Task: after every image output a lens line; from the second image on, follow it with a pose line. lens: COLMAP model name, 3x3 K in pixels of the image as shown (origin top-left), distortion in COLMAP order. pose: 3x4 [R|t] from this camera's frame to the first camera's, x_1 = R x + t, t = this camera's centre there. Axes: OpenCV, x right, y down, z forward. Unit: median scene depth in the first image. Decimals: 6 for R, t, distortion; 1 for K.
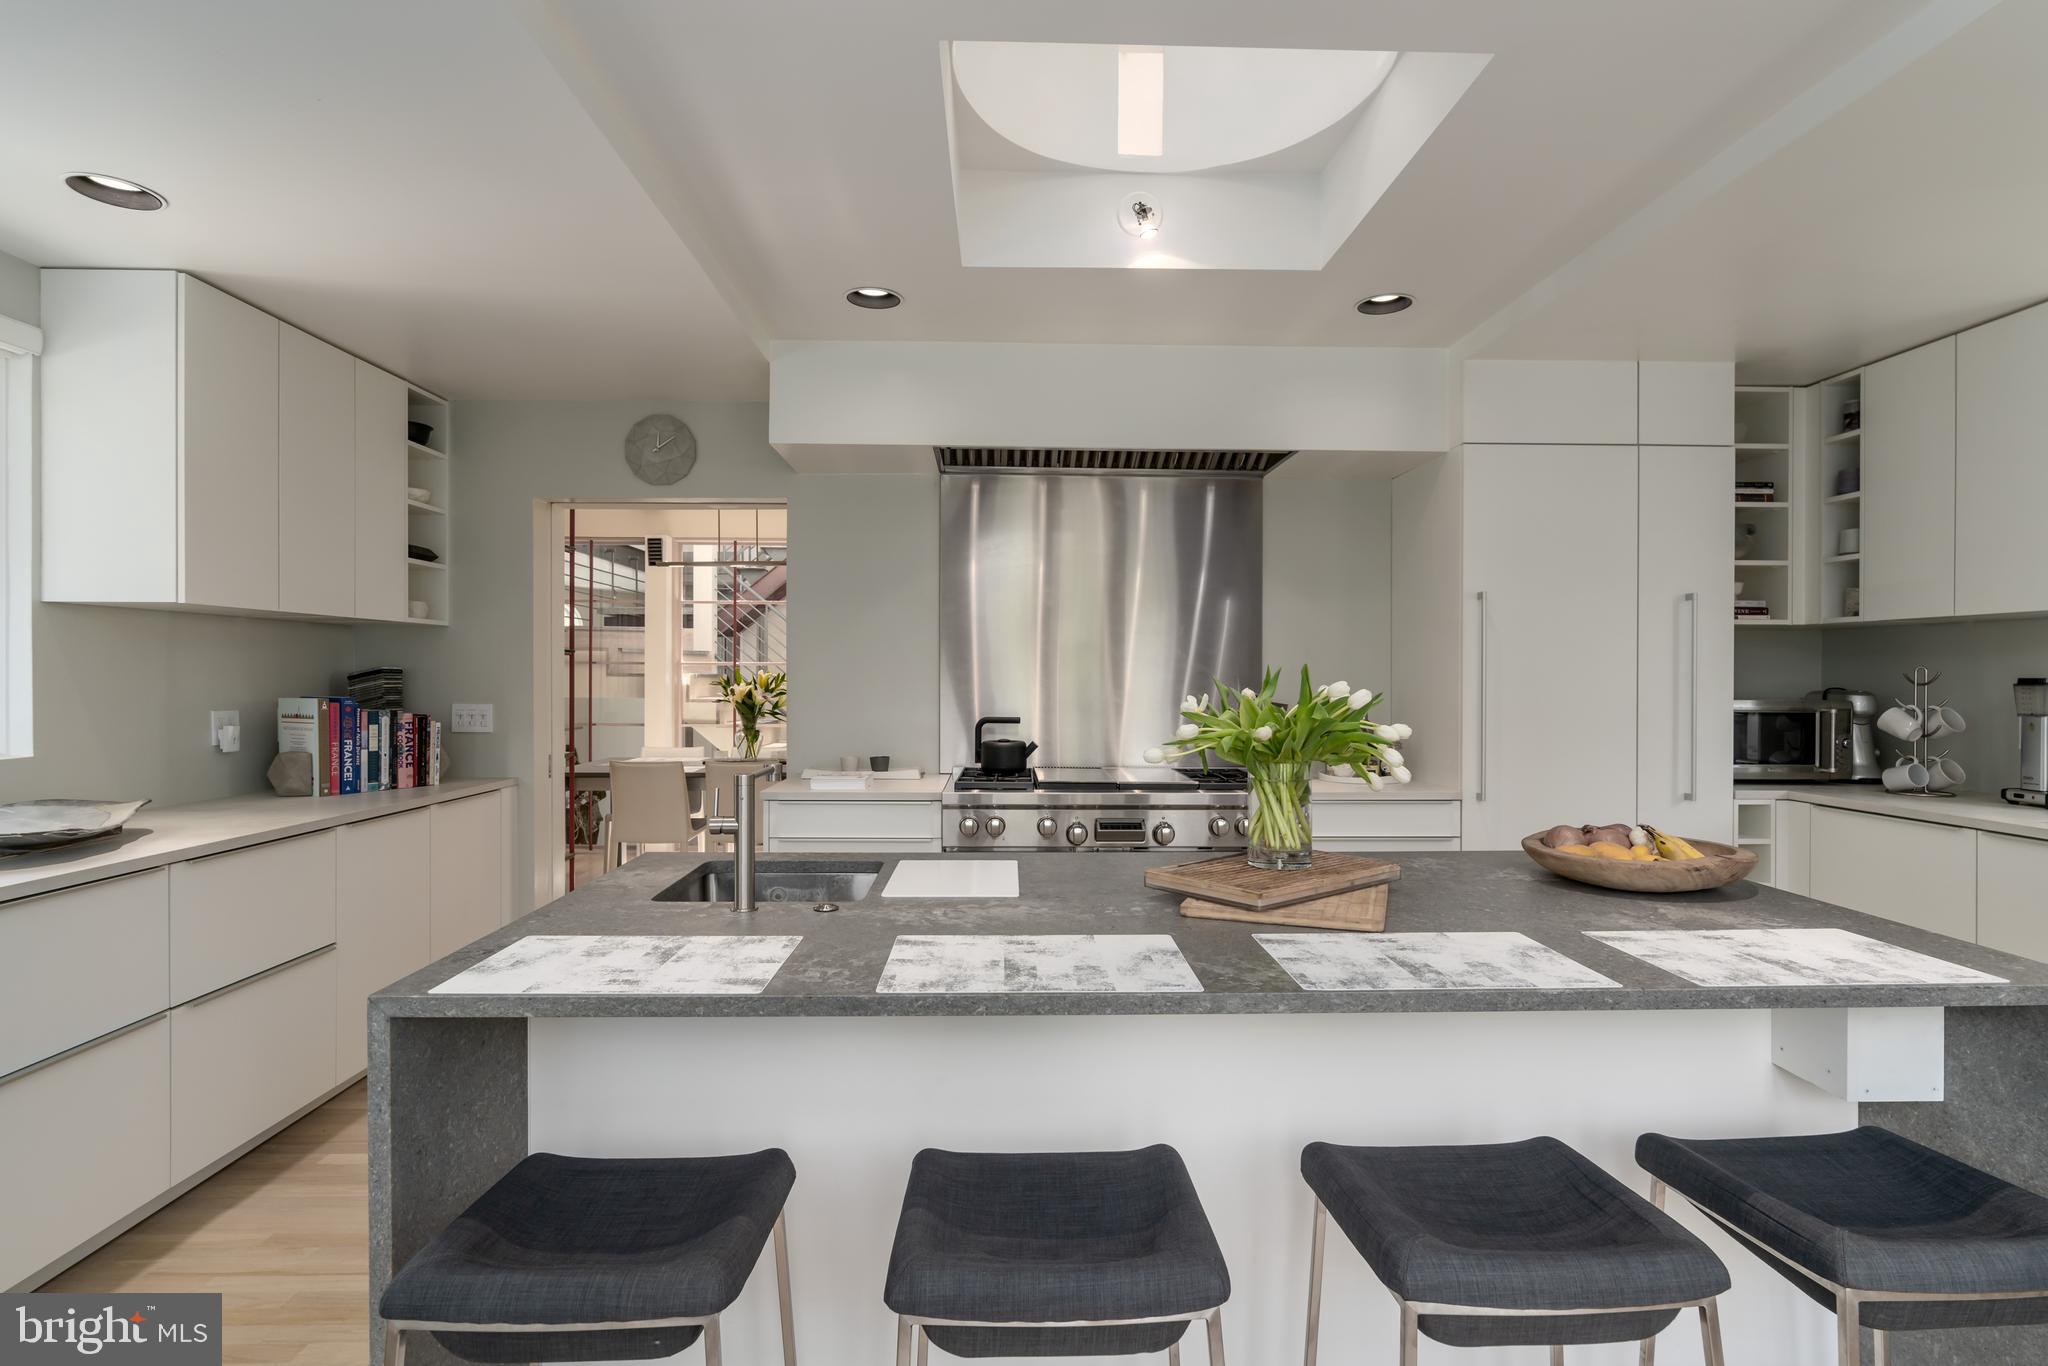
lens RADIAL K [[1051.8, 0, 1021.7], [0, 1051.8, 684.6], [0, 0, 1]] dist [-0.000318, -0.000059]
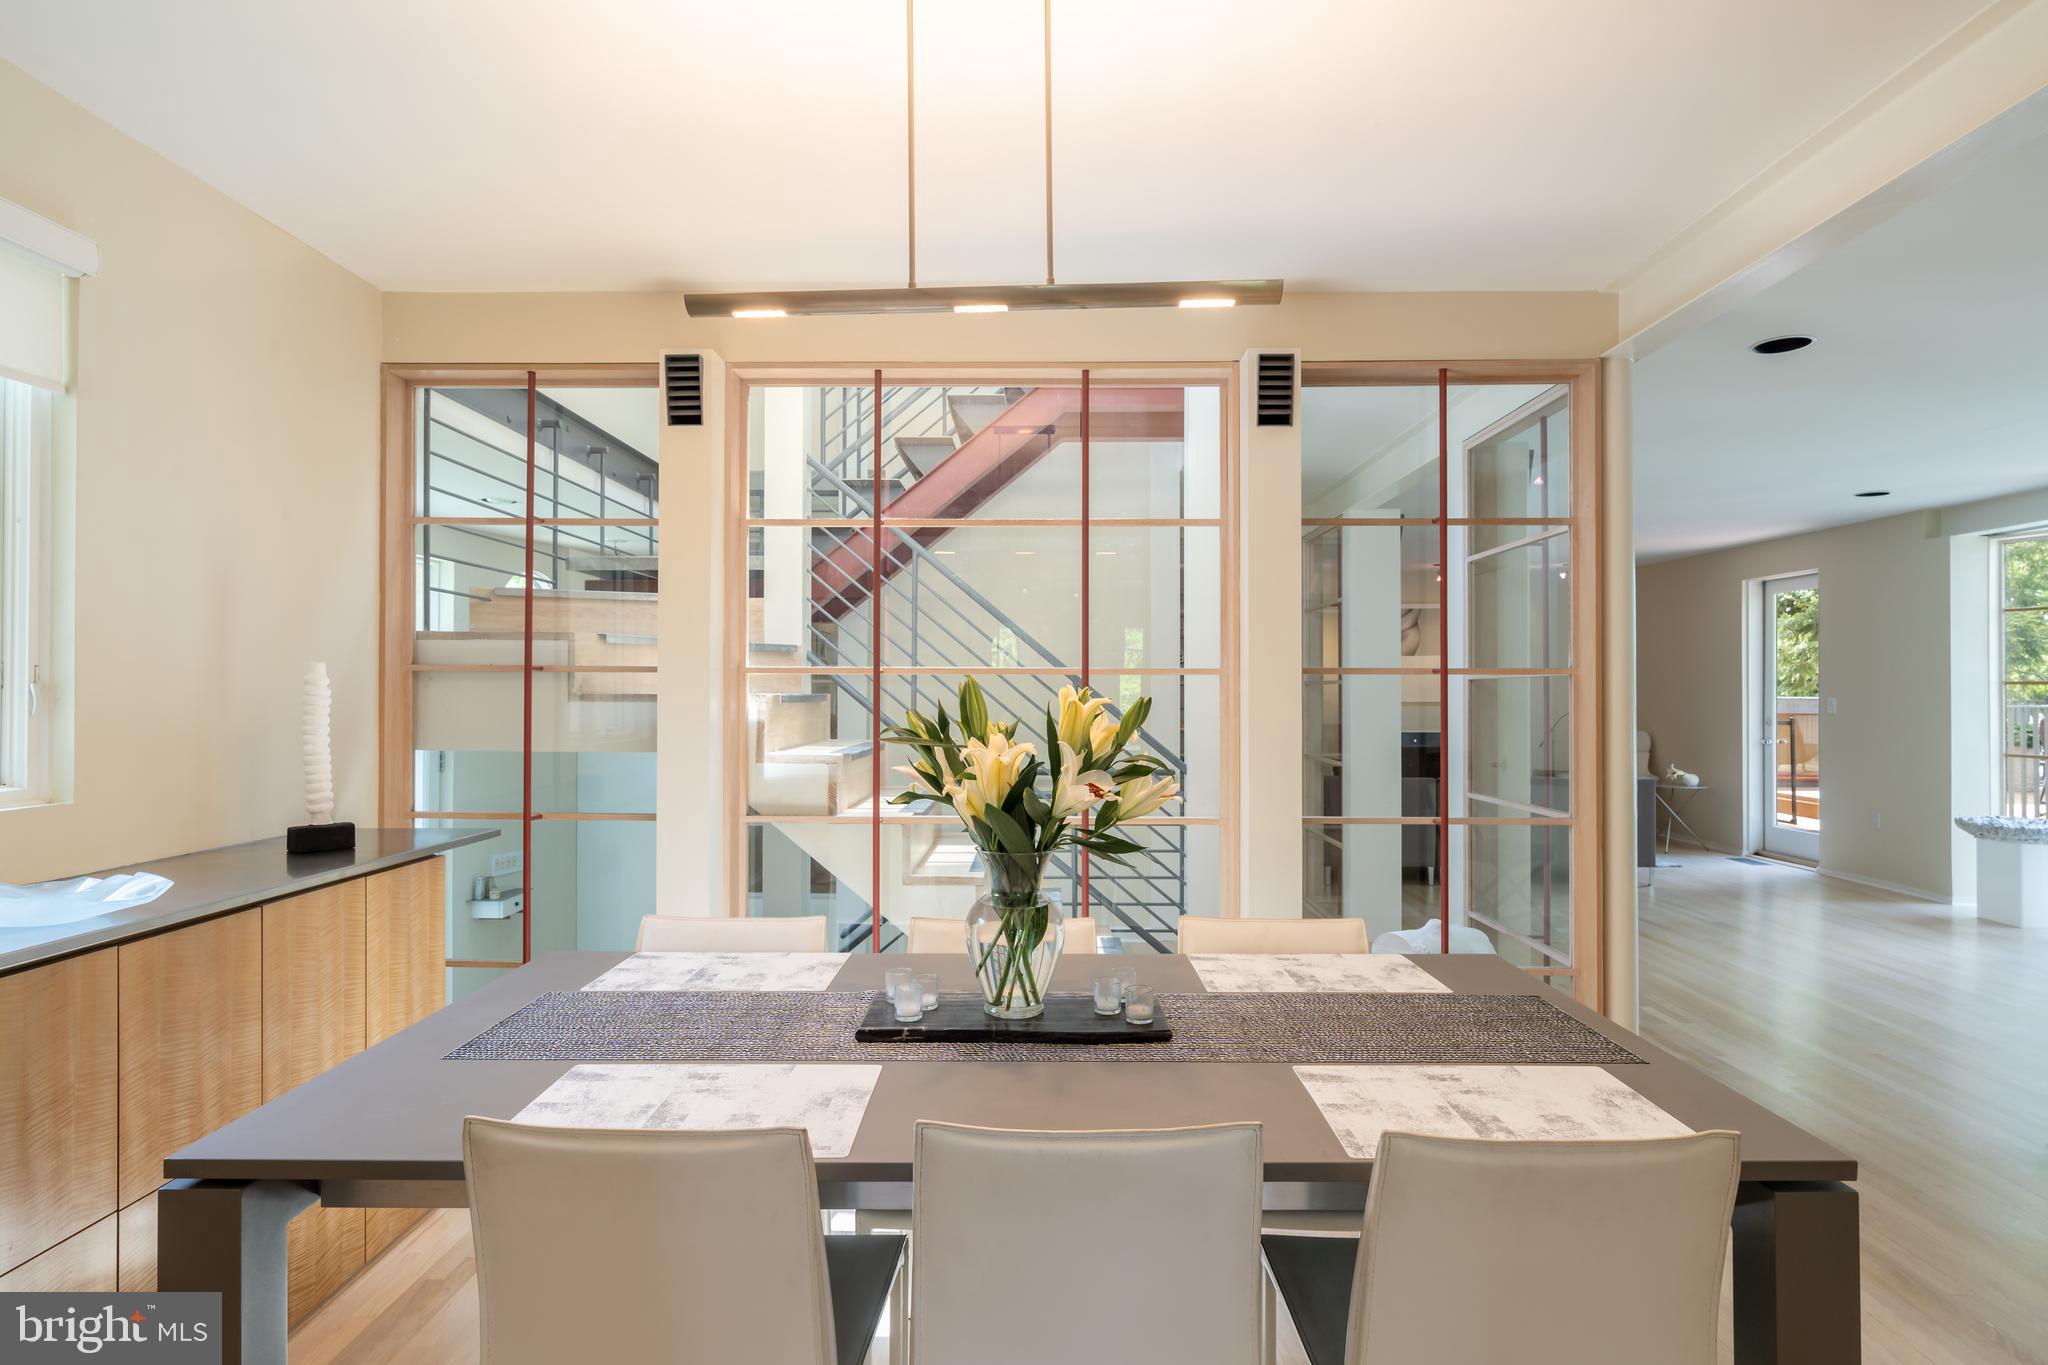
lens RADIAL K [[1051.8, 0, 1028.8], [0, 1051.8, 679.3], [0, 0, 1]] dist [-0.000318, -0.000059]
pose [[0.999671, -0.005734, -0.024992, -0.201265], [0.005339, 0.999860, -0.015832, -0.008946], [0.025079, 0.015694, 0.999562, 0.587335]]
